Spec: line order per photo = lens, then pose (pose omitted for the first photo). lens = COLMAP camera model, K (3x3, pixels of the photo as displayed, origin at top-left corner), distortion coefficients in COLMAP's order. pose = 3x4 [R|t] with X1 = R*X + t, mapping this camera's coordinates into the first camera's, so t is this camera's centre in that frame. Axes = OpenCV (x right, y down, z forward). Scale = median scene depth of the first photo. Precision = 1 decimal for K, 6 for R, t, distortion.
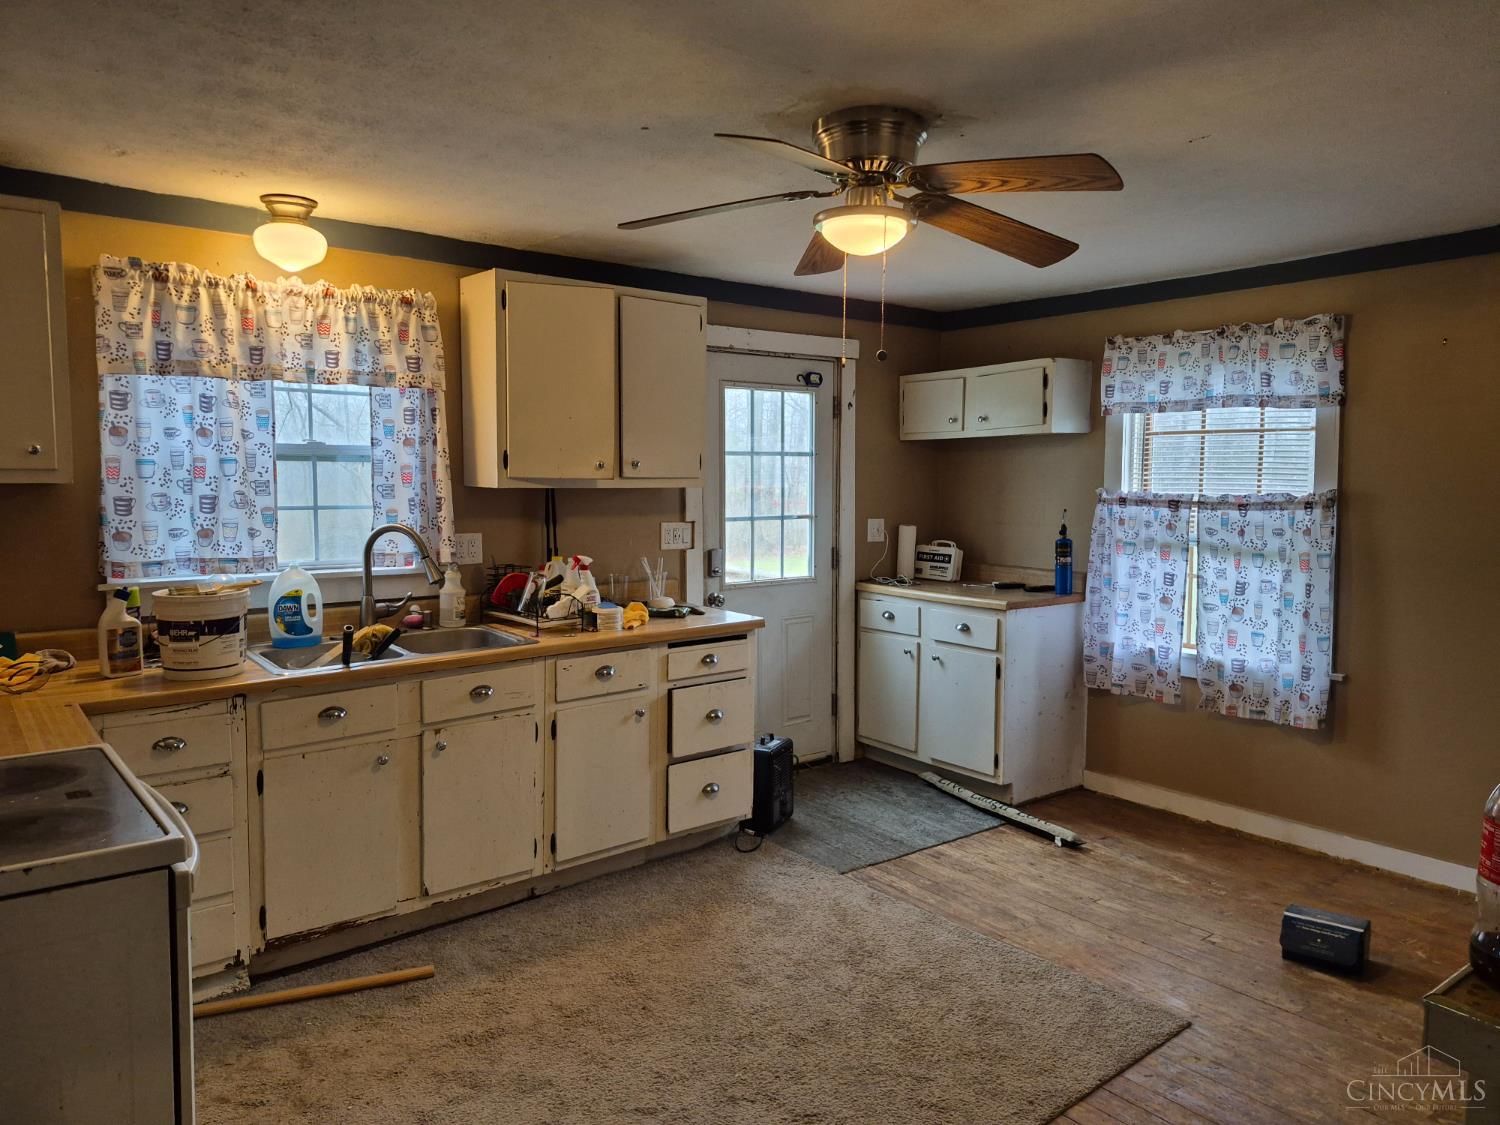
lens RADIAL K [[1038.1, 0, 739.7], [0, 1038.1, 559.4], [0, 0, 1]] dist [0.111155, -0.144802]
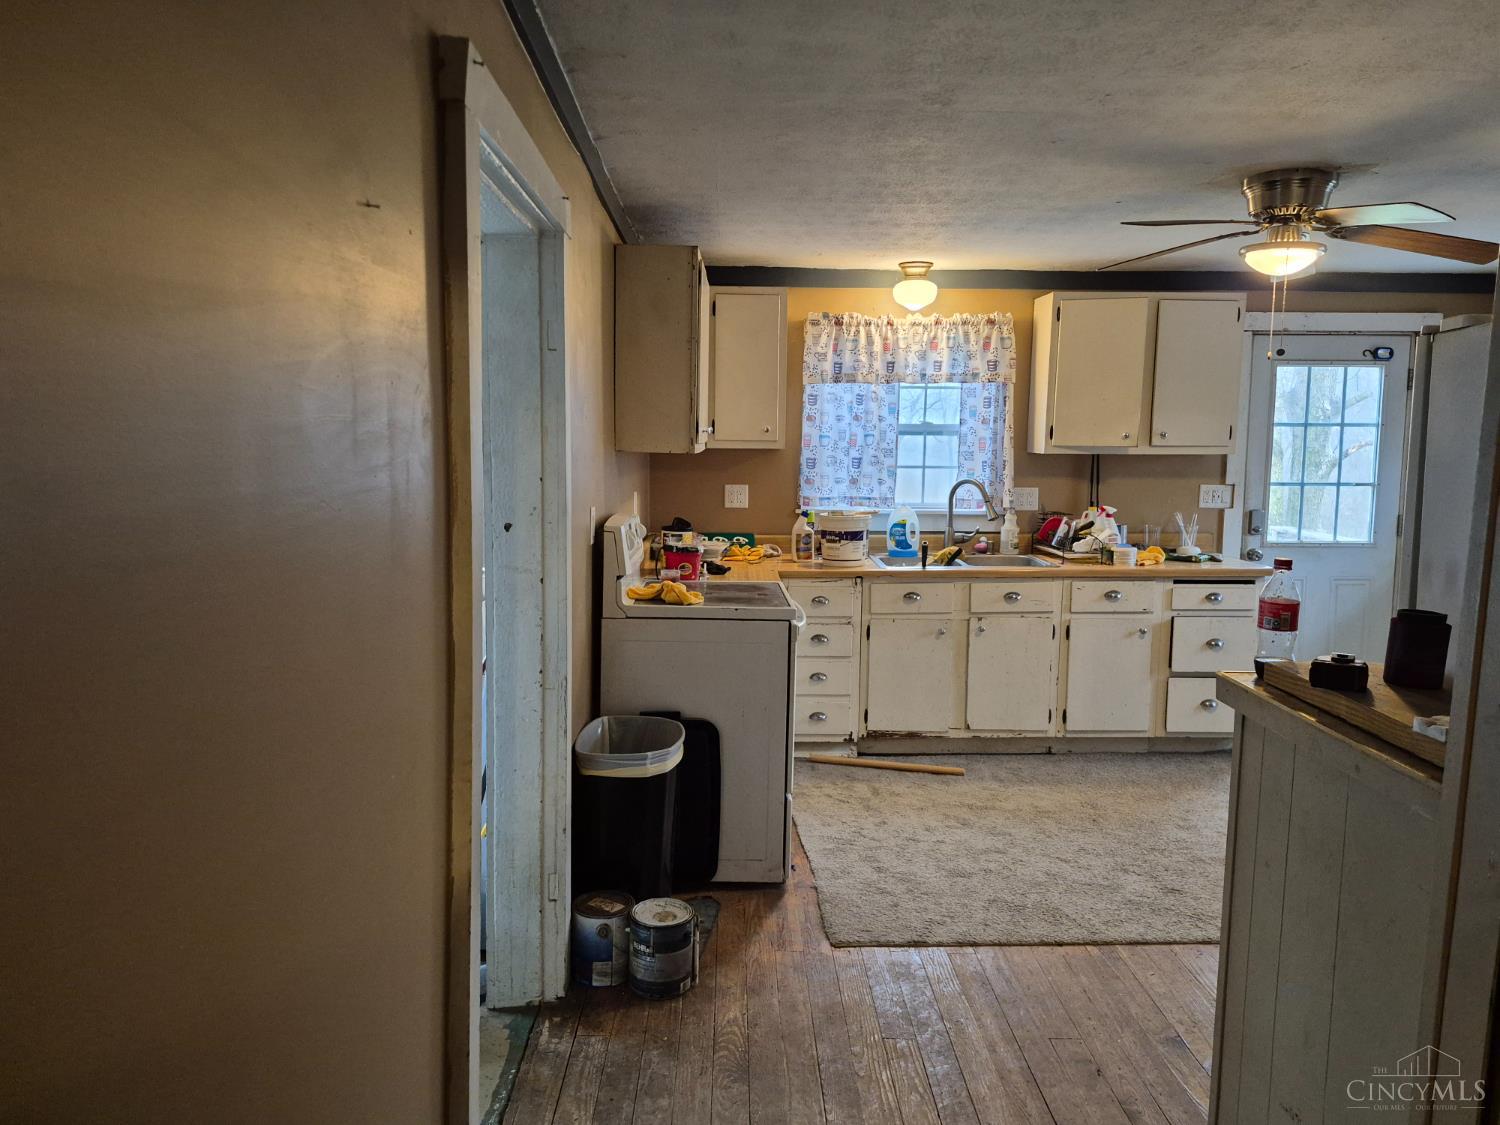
lens RADIAL K [[1037.6, 0, 740.0], [0, 1037.6, 554.9], [0, 0, 1]] dist [0.114503, -0.123453]
pose [[0.798961, 0.067660, -0.597564, 0.268719], [-0.055350, 0.997707, 0.038963, 0.031005], [0.598830, 0.001945, 0.800874, -0.321072]]
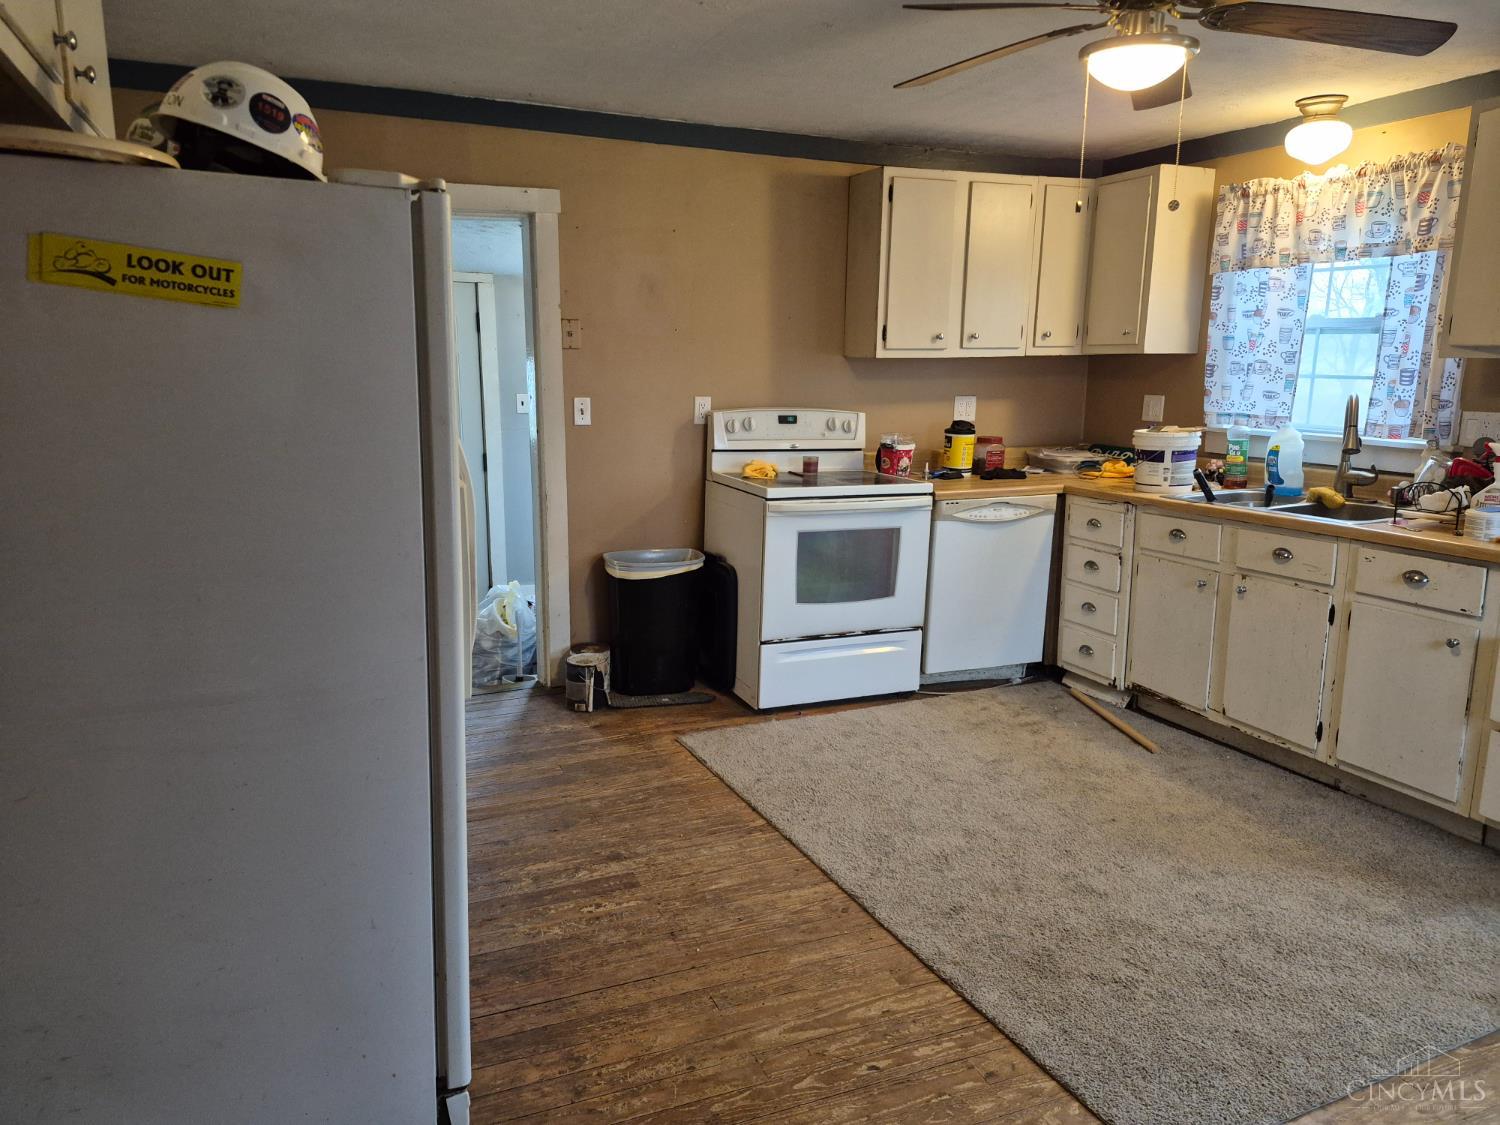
lens RADIAL K [[1037.6, 0, 740.0], [0, 1037.6, 554.9], [0, 0, 1]] dist [0.114503, -0.123453]
pose [[-0.254917, 0.174533, -0.951081, 0.795593], [-0.087317, 0.975402, 0.202400, -0.035210], [0.963012, 0.134641, -0.233407, 0.643516]]
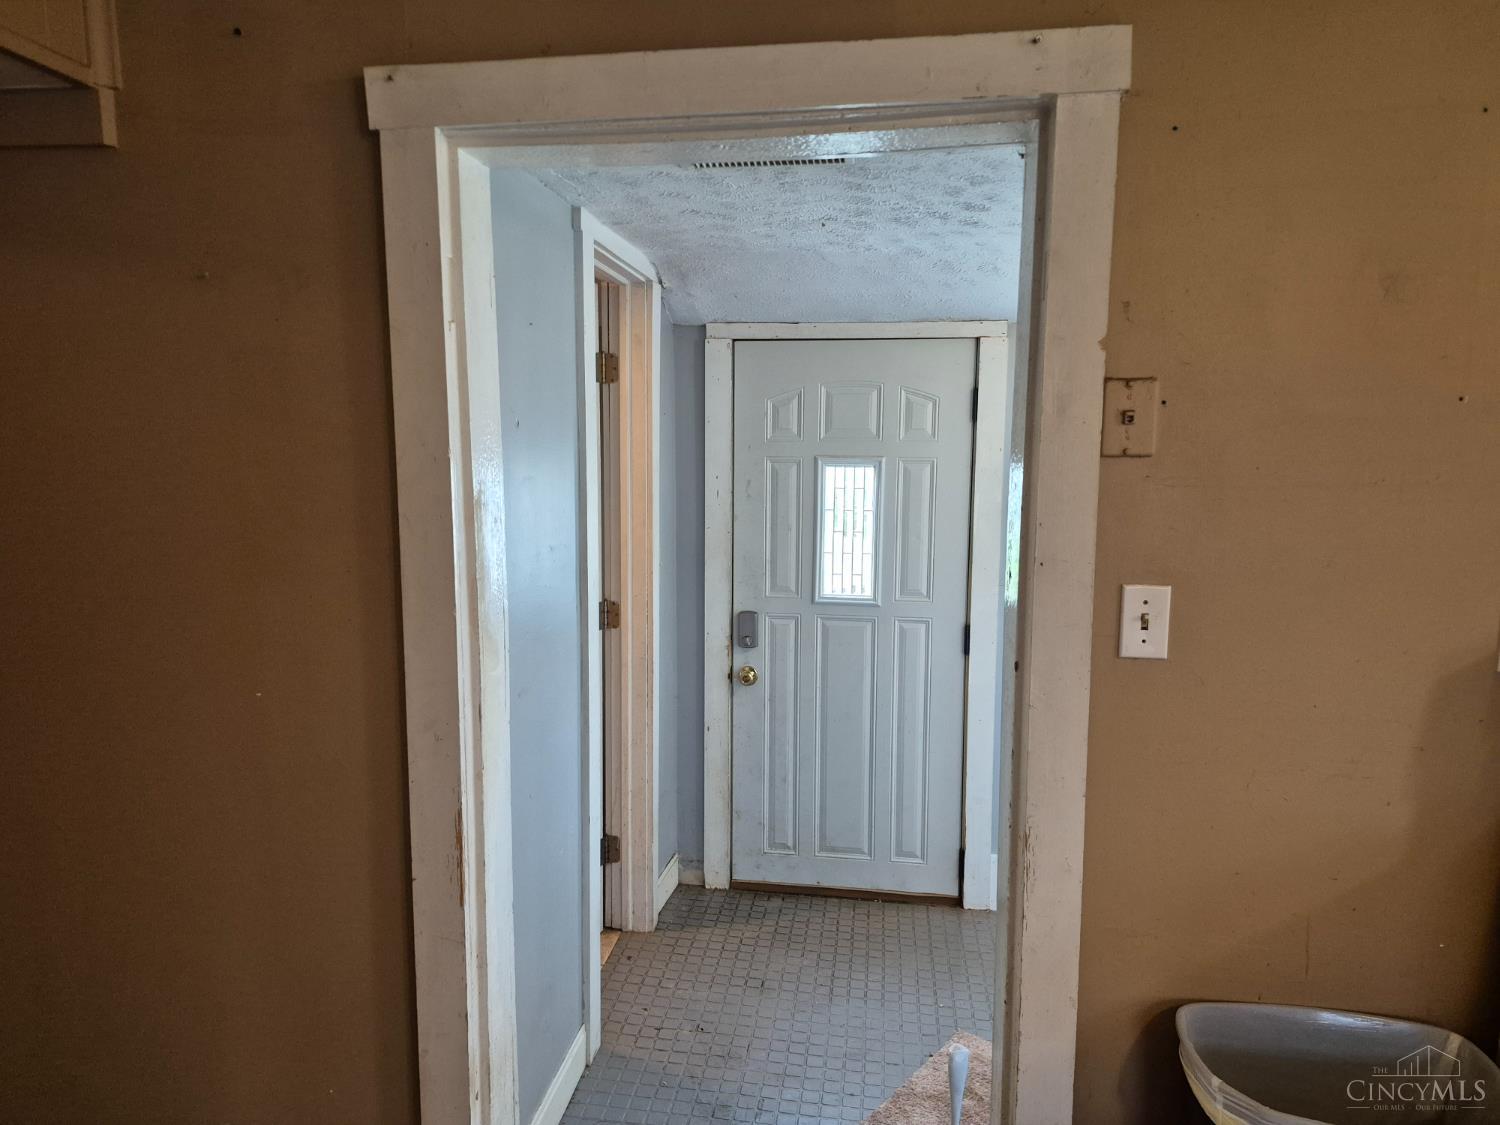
lens RADIAL K [[1034.3, 0, 751.5], [0, 1034.3, 568.5], [0, 0, 1]] dist [0.148707, -0.219241]
pose [[-0.700540, 0.077436, -0.709399, 0.141709], [-0.067442, 0.982461, 0.173843, -0.027073], [0.710419, 0.169627, -0.683031, 0.364754]]
